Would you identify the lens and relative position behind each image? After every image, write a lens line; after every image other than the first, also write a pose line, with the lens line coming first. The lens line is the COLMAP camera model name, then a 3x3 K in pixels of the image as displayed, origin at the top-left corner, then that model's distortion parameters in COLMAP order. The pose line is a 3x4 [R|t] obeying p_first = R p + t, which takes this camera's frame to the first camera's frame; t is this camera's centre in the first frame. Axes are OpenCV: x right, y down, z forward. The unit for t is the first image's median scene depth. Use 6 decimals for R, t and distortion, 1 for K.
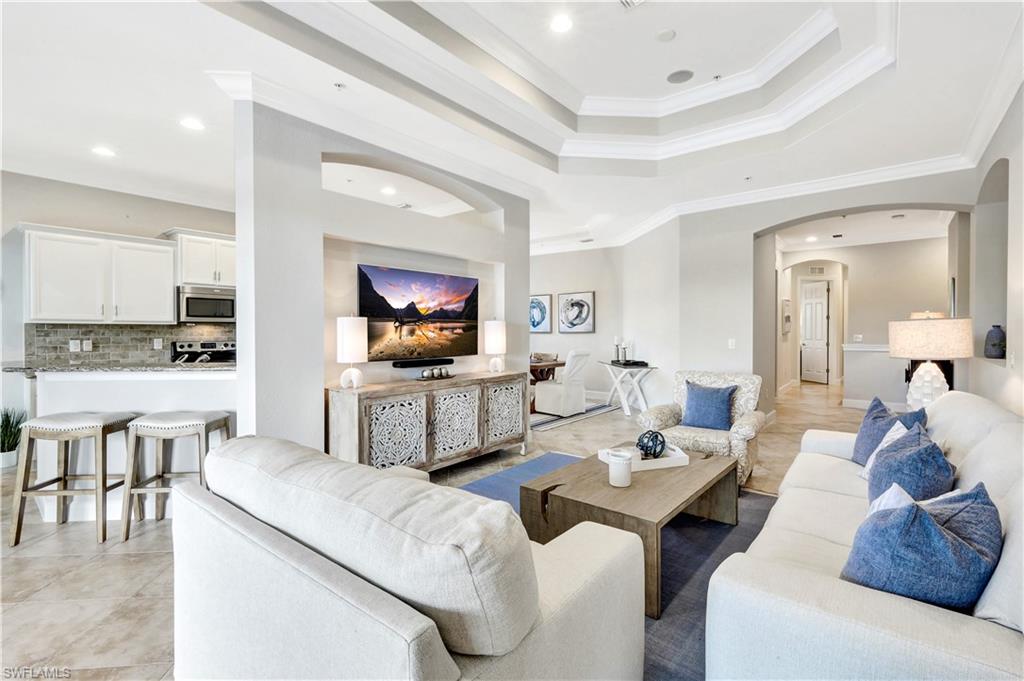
lens RADIAL K [[464.4, 0, 512.0], [0, 464.4, 340.5], [0, 0, 1]] dist [0.004270, 0.000455]
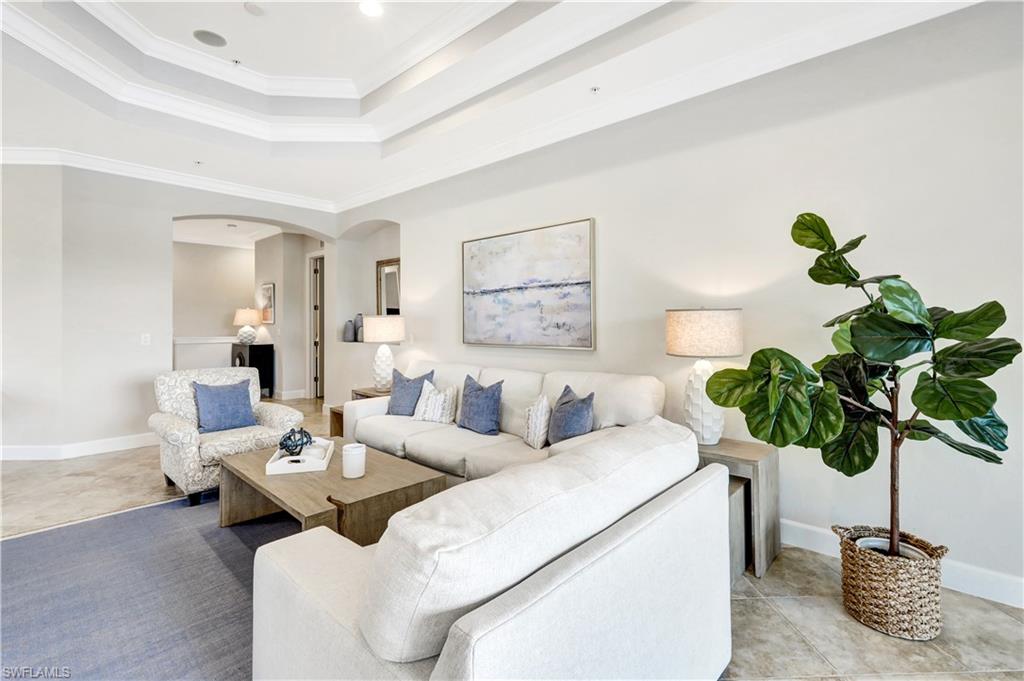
lens RADIAL K [[471.1, 0, 517.6], [0, 471.1, 314.8], [0, 0, 1]] dist [0.002788, 0.000241]
pose [[0.060876, 0.022801, 0.997885, -0.345195], [0.019244, 0.999526, -0.024012, -0.003624], [-0.997960, 0.020665, 0.060409, 0.257878]]
